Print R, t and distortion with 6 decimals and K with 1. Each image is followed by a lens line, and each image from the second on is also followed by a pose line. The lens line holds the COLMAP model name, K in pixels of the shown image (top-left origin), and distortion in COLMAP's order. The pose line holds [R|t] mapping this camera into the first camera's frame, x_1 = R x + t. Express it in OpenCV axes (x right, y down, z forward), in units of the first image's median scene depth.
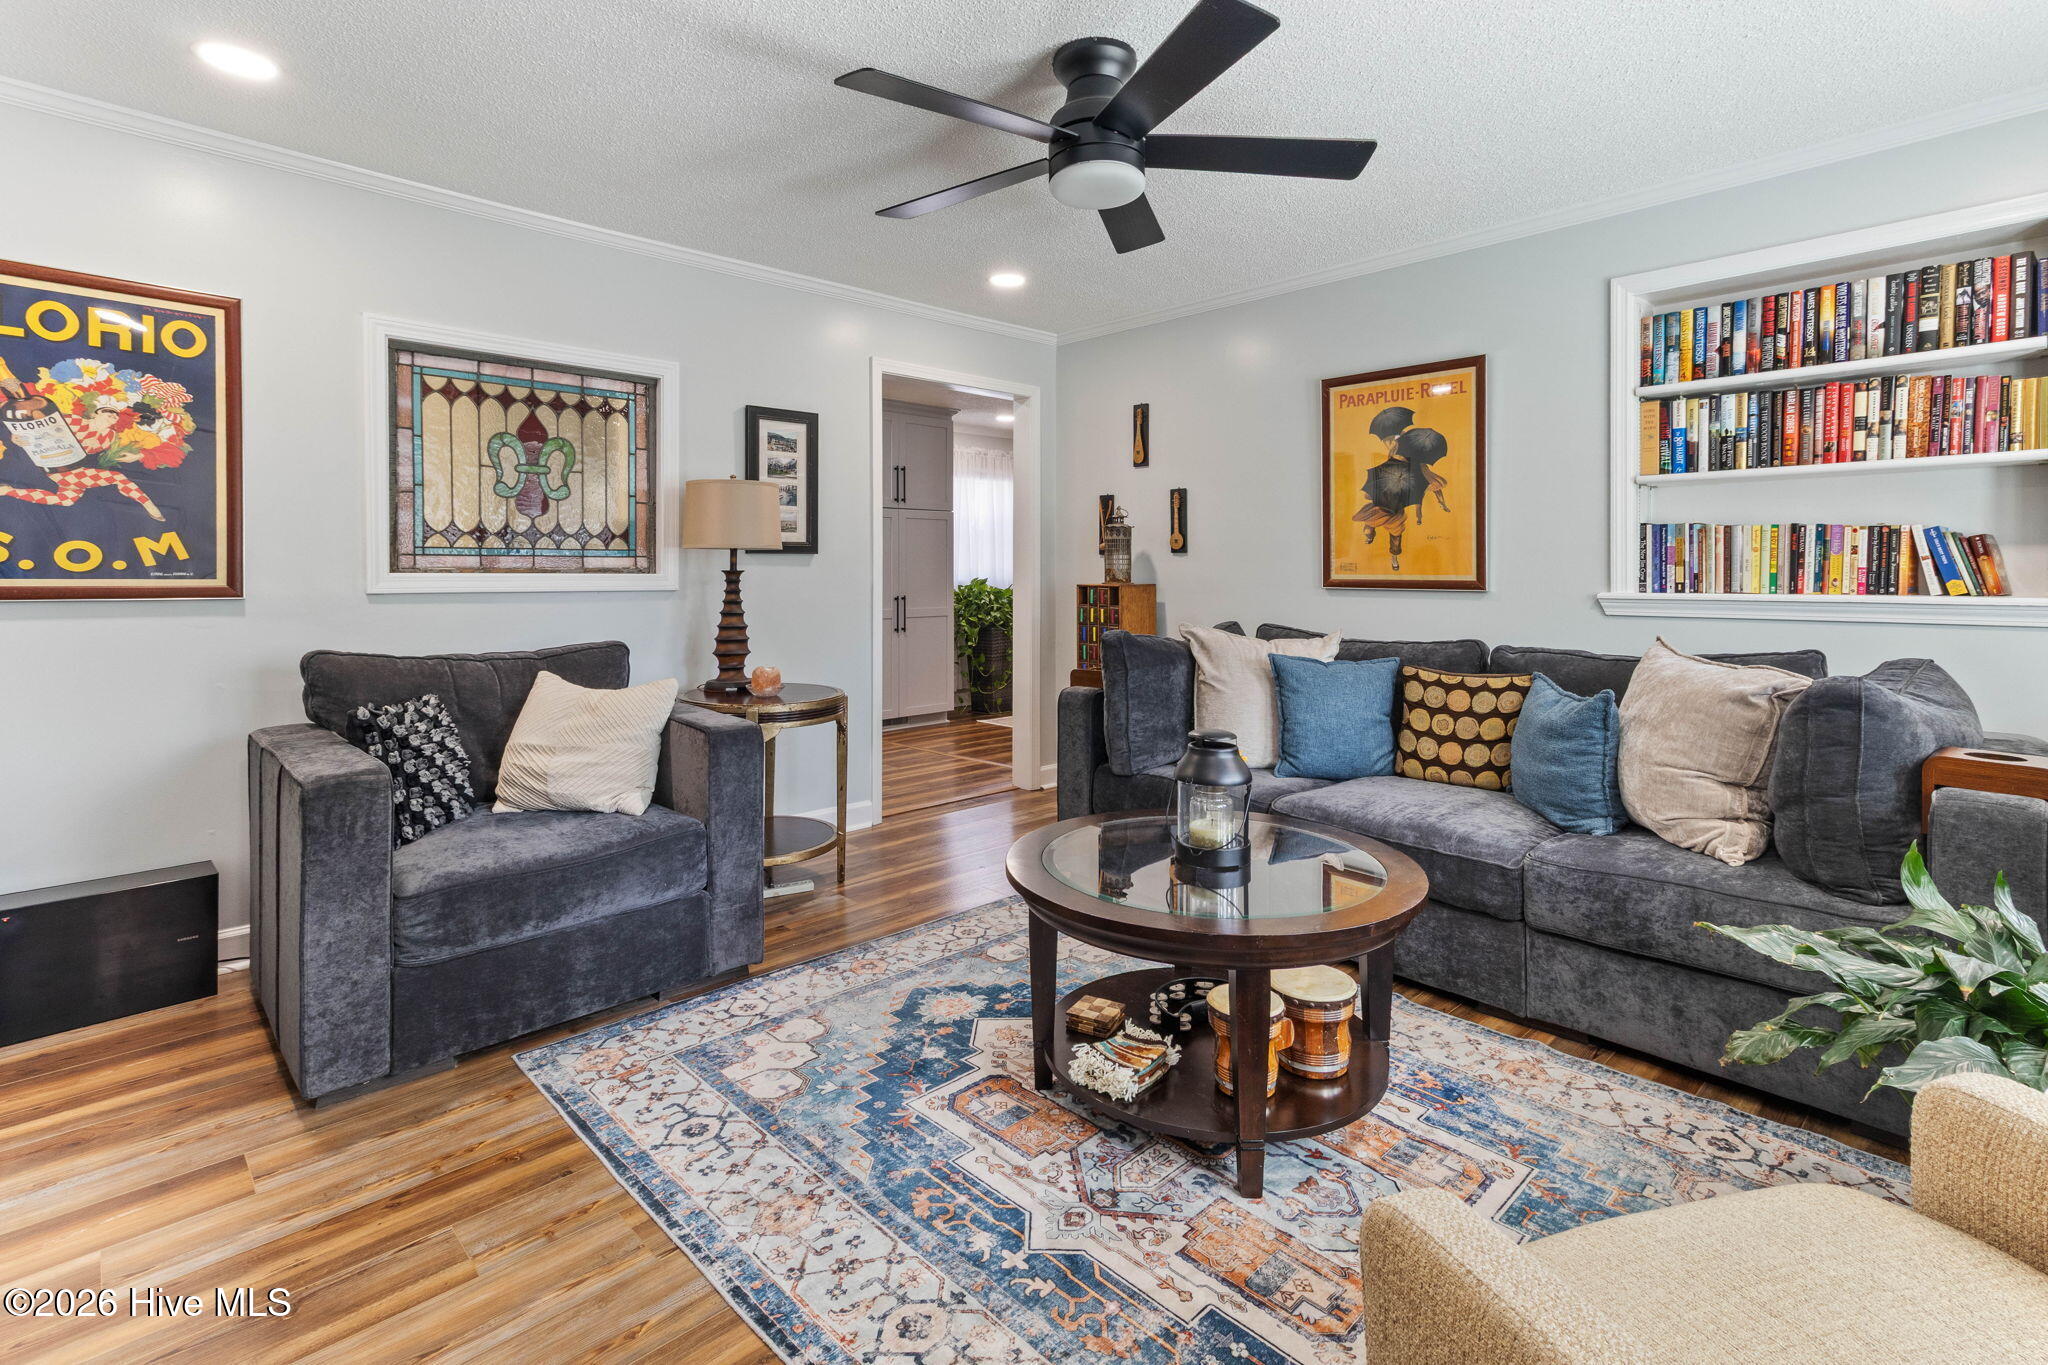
lens RADIAL K [[954.2, 0, 1022.8], [0, 954.2, 571.6], [0, 0, 1]] dist [0.022413, 0.000121]
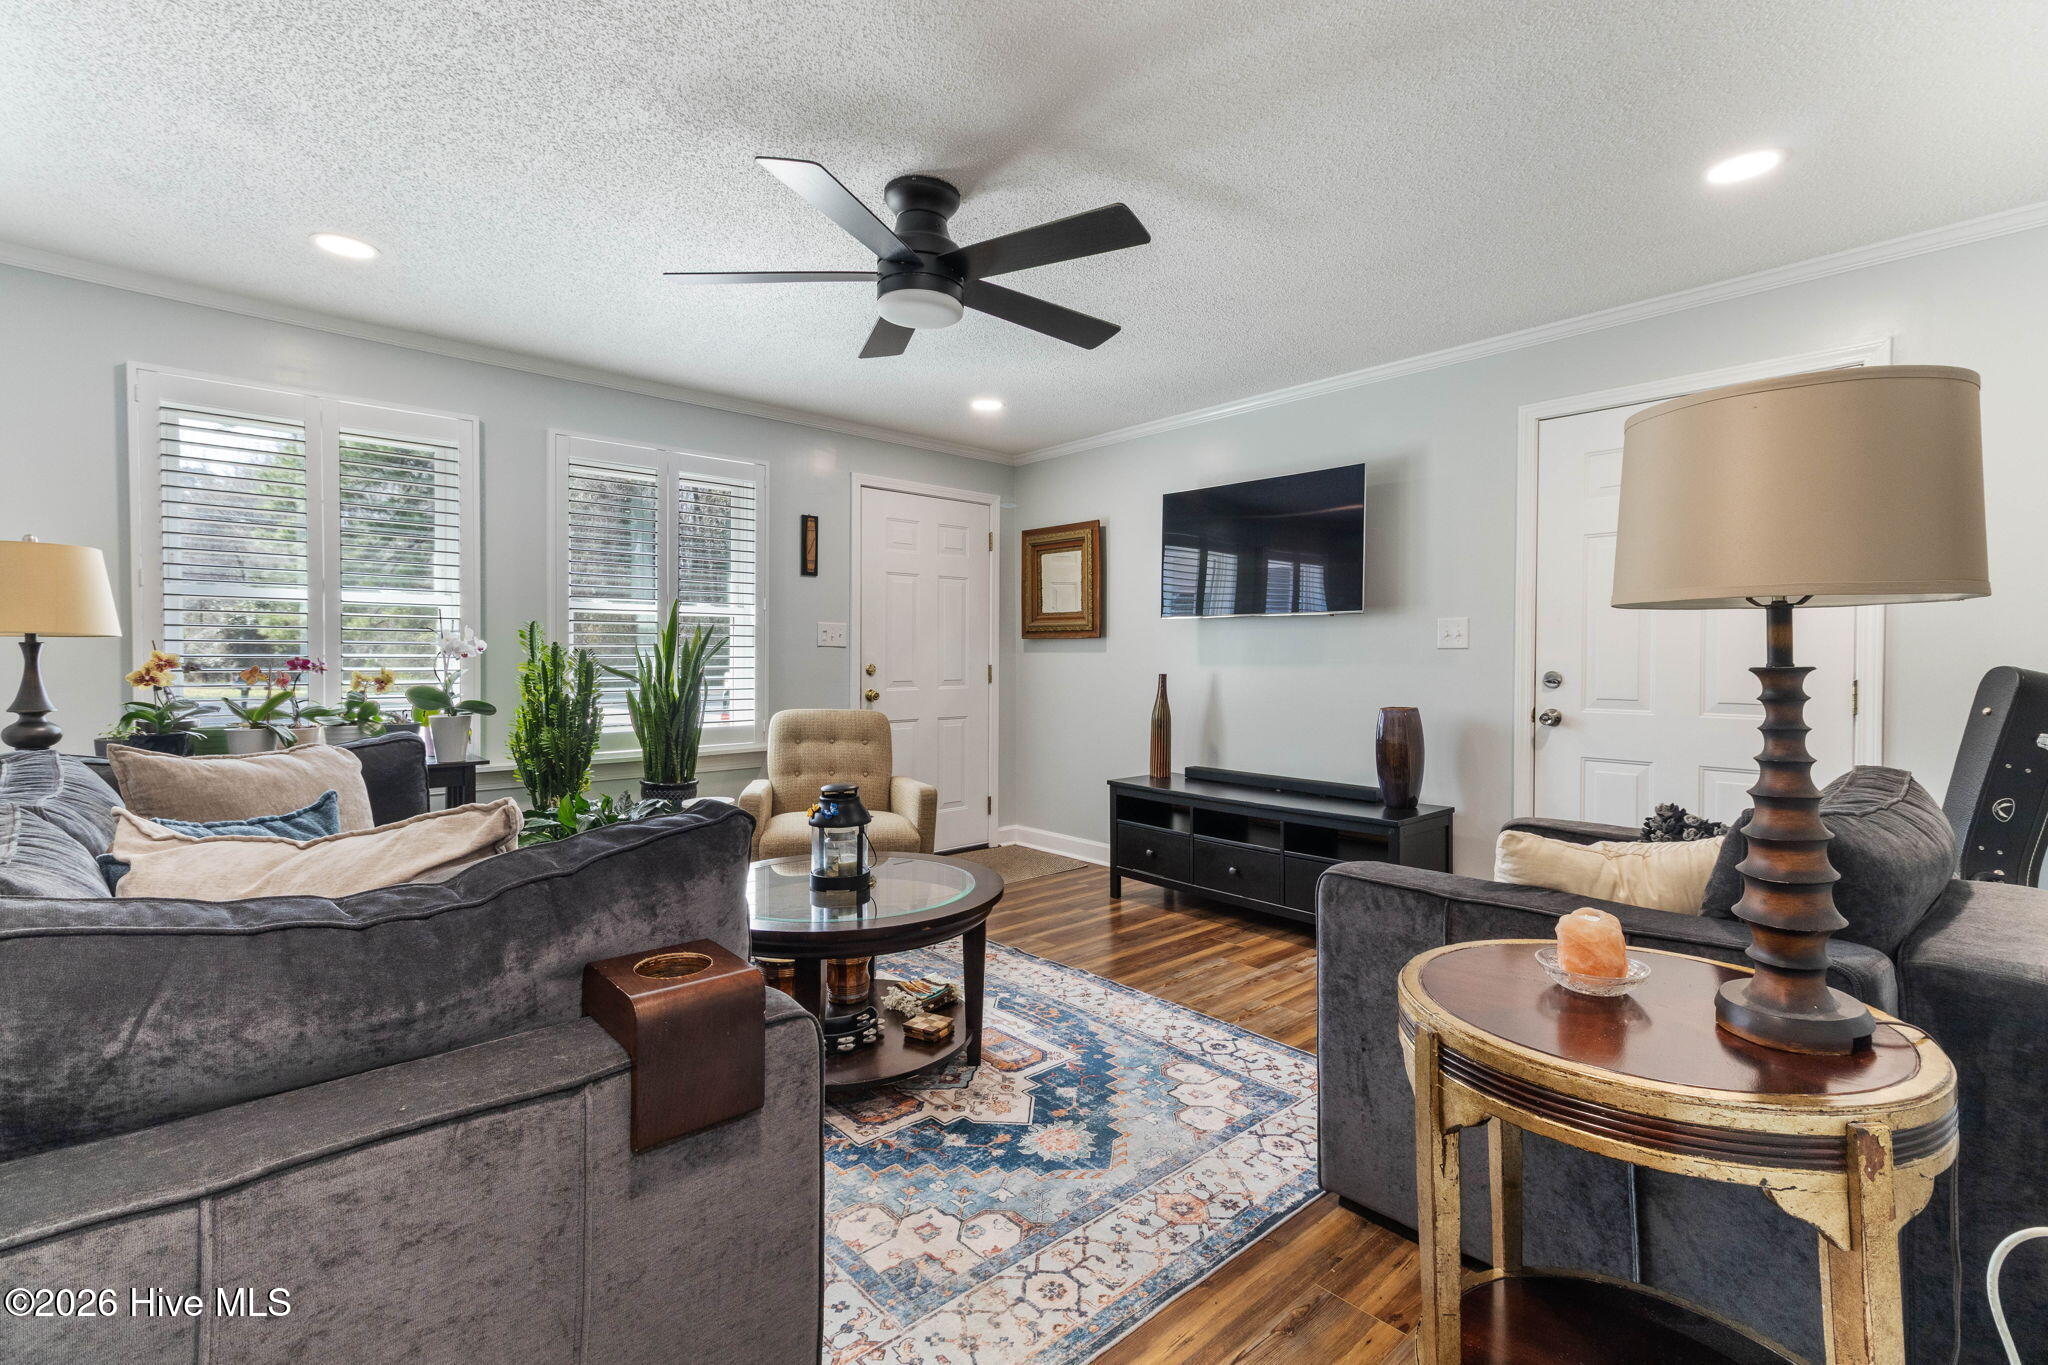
lens RADIAL K [[967.6, 0, 1024.0], [0, 967.6, 682.5], [0, 0, 1]] dist [0.021665, -0.000007]
pose [[-0.999644, -0.005352, 0.026150, -0.056898], [-0.004565, 0.999538, 0.030040, -0.007833], [-0.026299, 0.029909, -0.999207, 1.705085]]
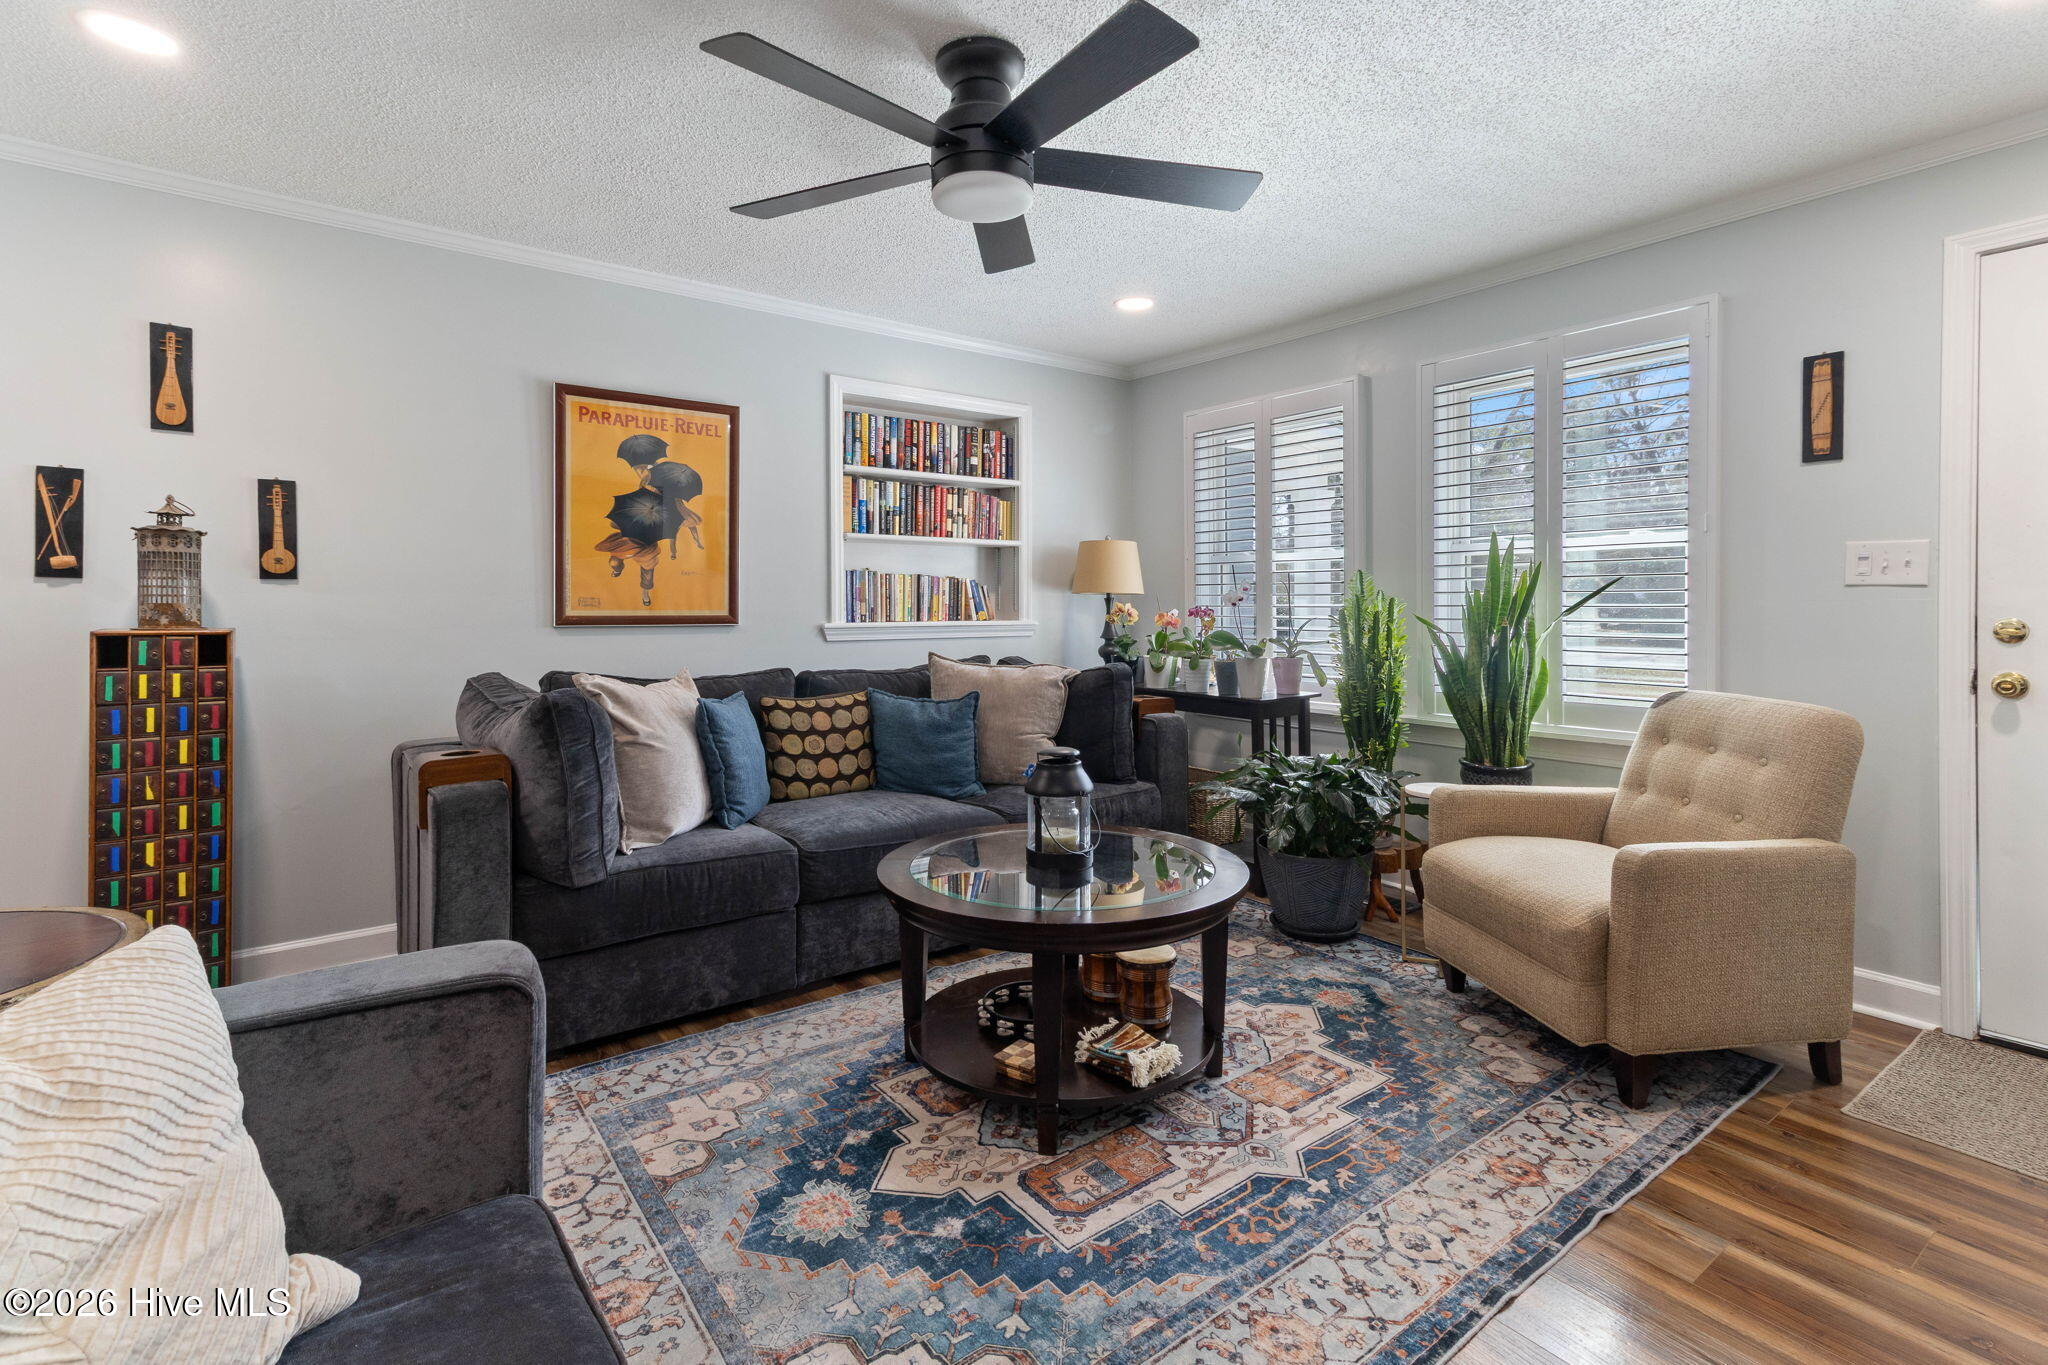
lens RADIAL K [[954.4, 0, 1029.2], [0, 954.4, 607.8], [0, 0, 1]] dist [0.019344, 0.000322]
pose [[0.126460, -0.001864, 0.991970, -0.687138], [0.002263, 0.999996, 0.001591, 0.000337], [-0.991969, 0.002044, 0.126464, 0.673606]]
